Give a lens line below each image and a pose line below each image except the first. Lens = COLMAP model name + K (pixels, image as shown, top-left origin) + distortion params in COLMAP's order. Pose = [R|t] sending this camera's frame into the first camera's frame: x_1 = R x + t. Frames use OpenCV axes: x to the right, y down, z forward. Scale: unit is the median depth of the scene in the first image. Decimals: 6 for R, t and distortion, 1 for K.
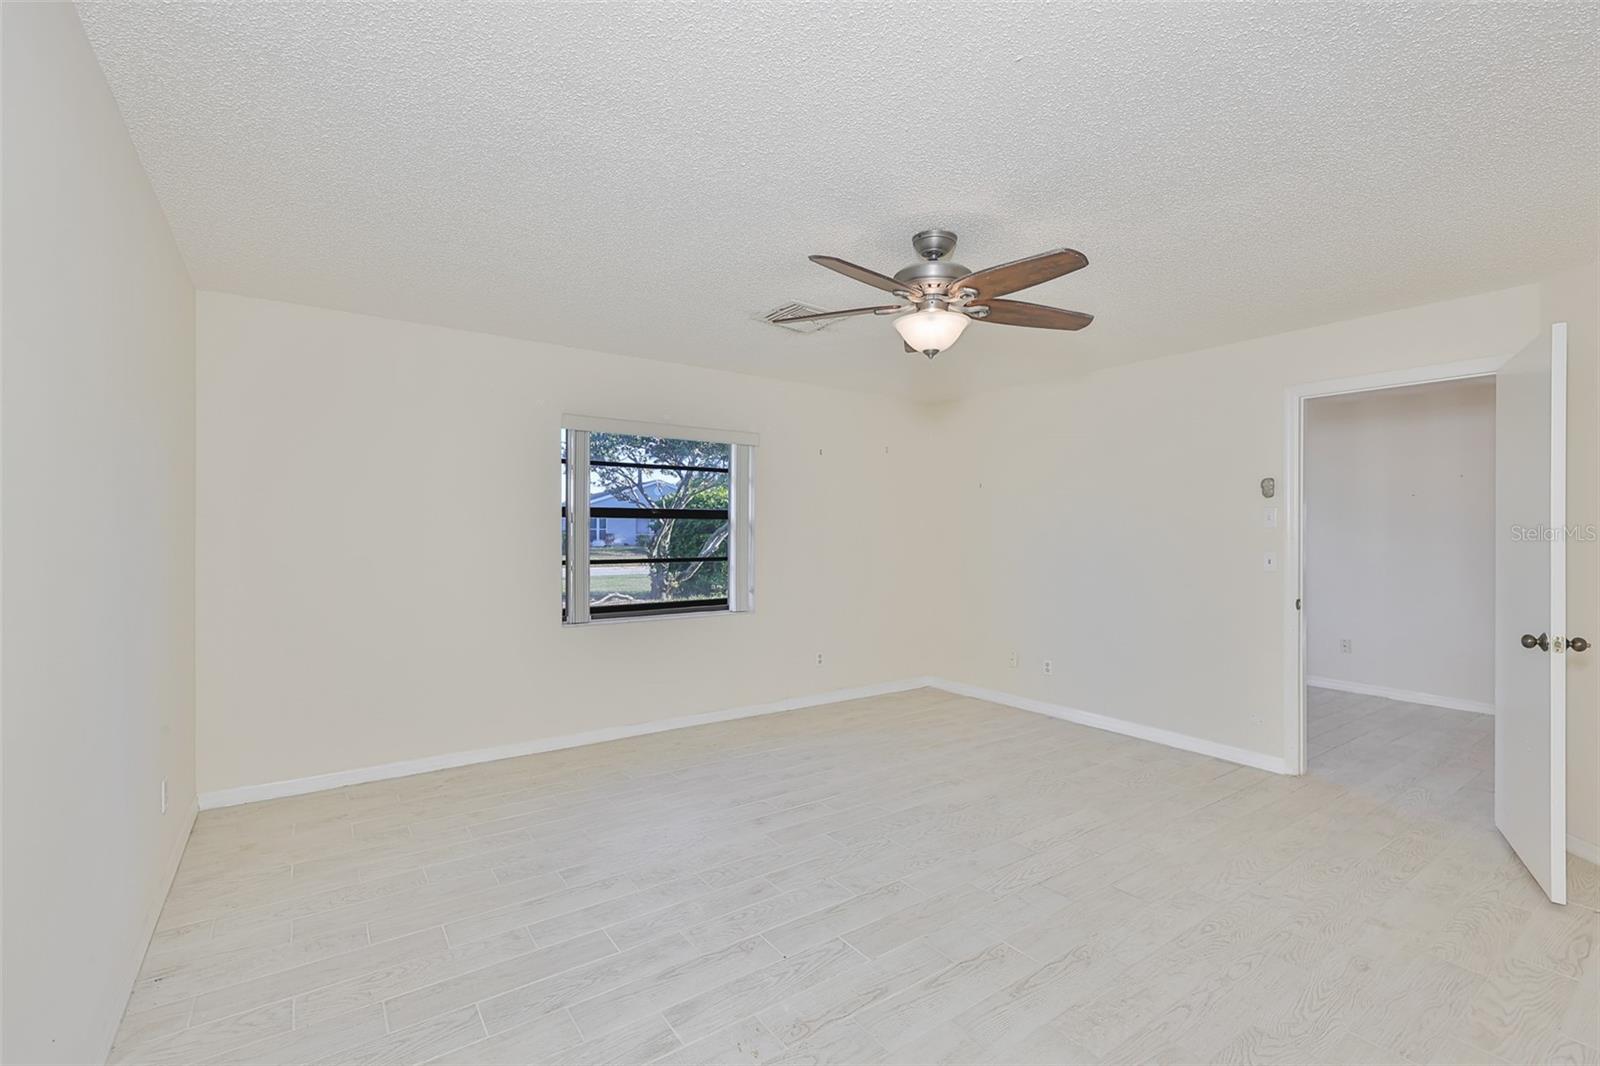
lens RADIAL K [[683.2, 0, 799.0], [0, 683.2, 525.8], [0, 0, 1]] dist [-0.000636, -0.000050]
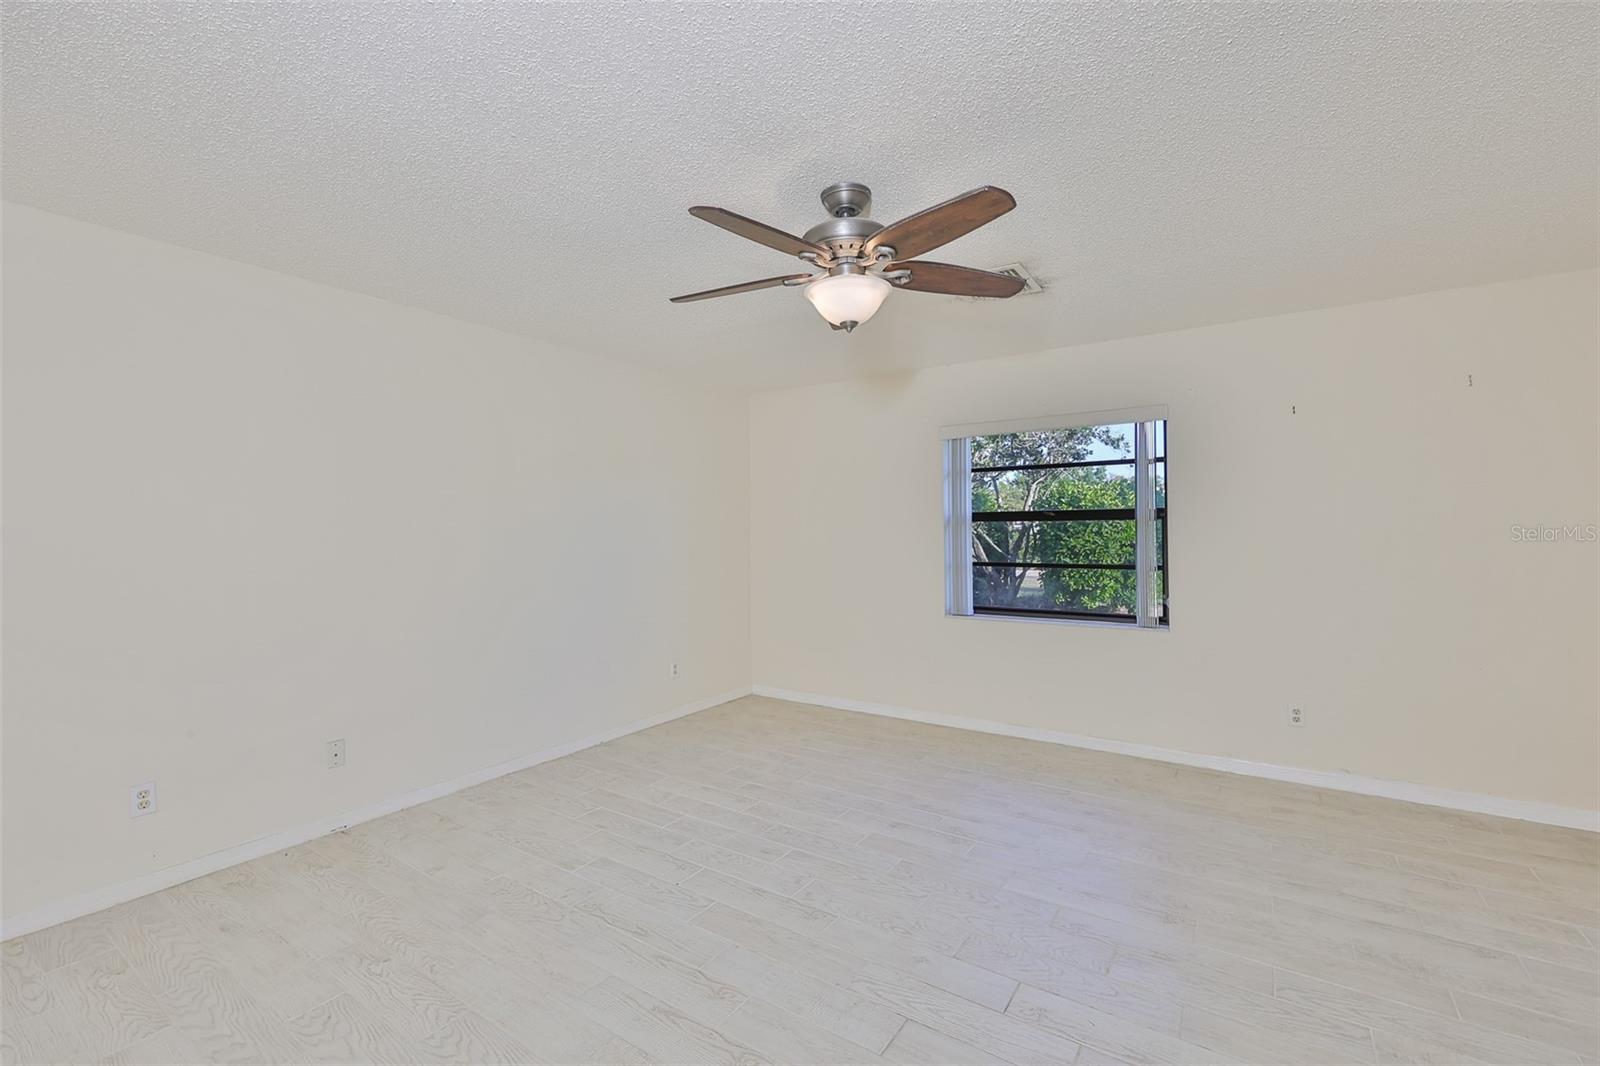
lens RADIAL K [[658.4, 0, 824.2], [0, 658.4, 535.0], [0, 0, 1]] dist [-0.002538, -0.000087]
pose [[0.382020, -0.006629, -0.924130, 0.660682], [0.018142, 0.999835, 0.000327, 0.006378], [0.923976, -0.016890, 0.382078, 0.452446]]
